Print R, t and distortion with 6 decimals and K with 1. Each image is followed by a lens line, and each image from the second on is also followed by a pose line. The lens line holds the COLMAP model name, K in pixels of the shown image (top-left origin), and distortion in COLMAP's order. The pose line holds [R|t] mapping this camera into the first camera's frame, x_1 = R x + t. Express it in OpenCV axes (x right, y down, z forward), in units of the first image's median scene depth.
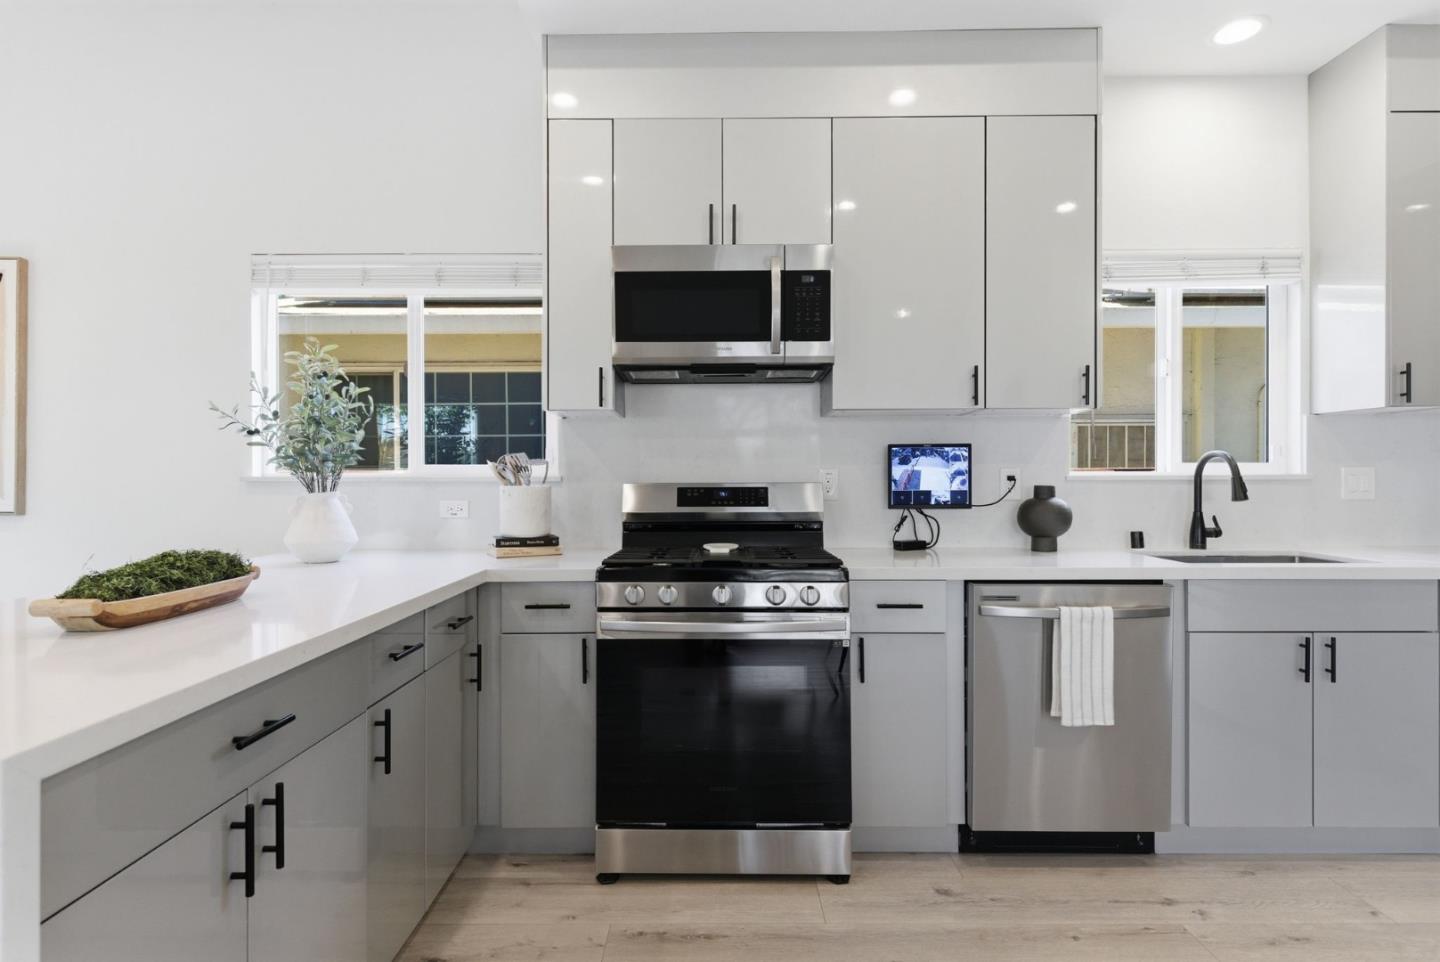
lens RADIAL K [[733.3, 0, 704.7], [0, 733.3, 478.9], [0, 0, 1]] dist [0.001288, 0.000327]
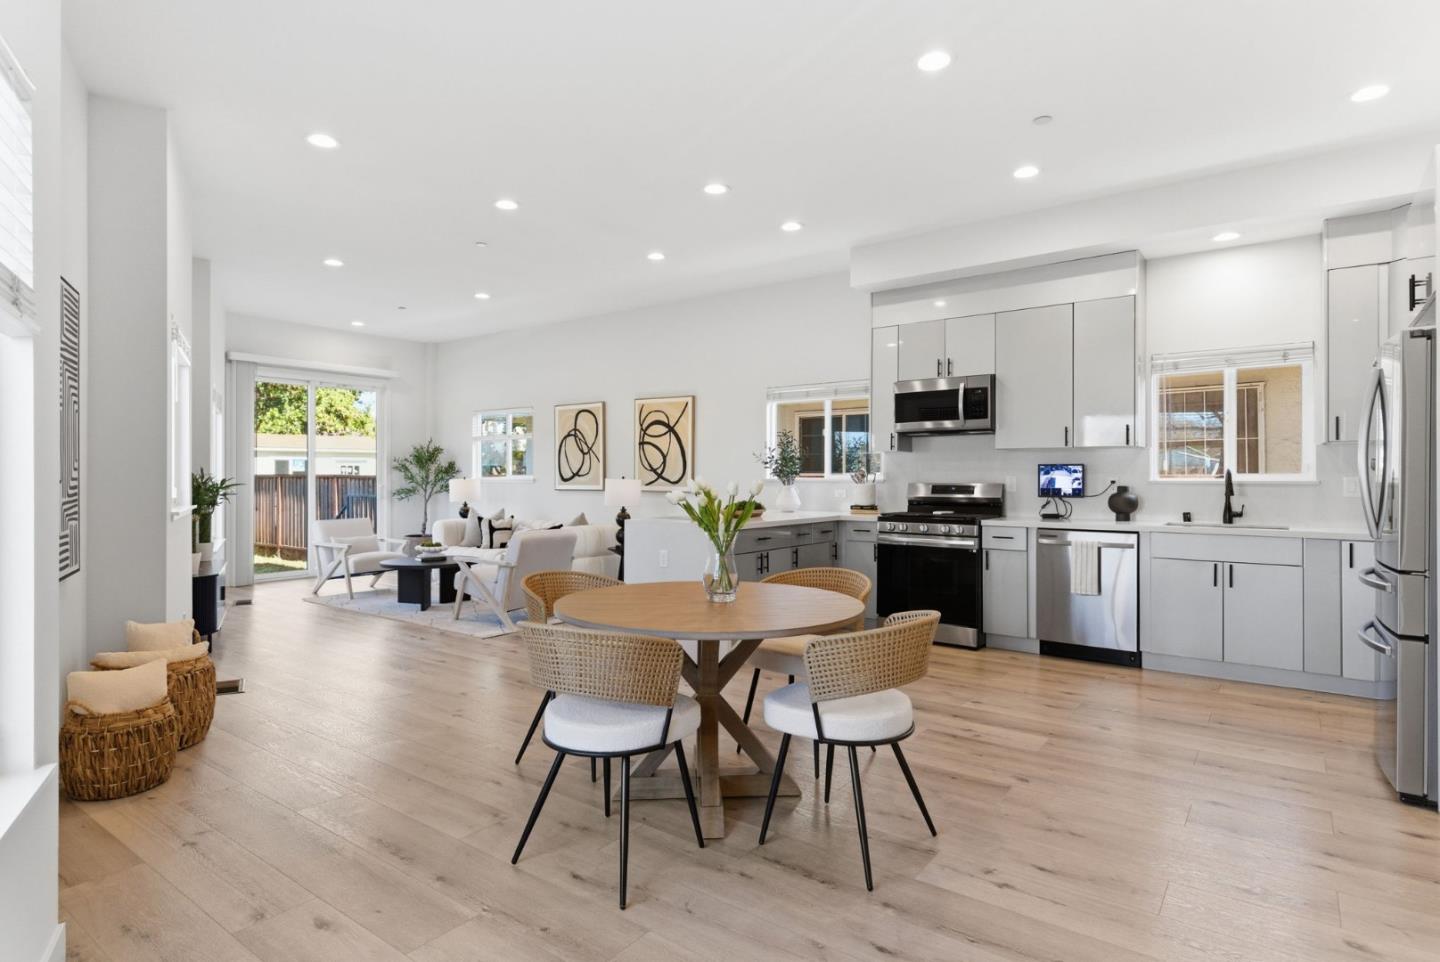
lens RADIAL K [[762.7, 0, 727.2], [0, 762.7, 478.2], [0, 0, 1]] dist [0.002870, 0.000215]
pose [[0.815092, 0.005379, -0.579307, 0.772414], [-0.005343, 0.999984, 0.001767, -0.009127], [0.579307, 0.001655, 0.815107, -1.184007]]
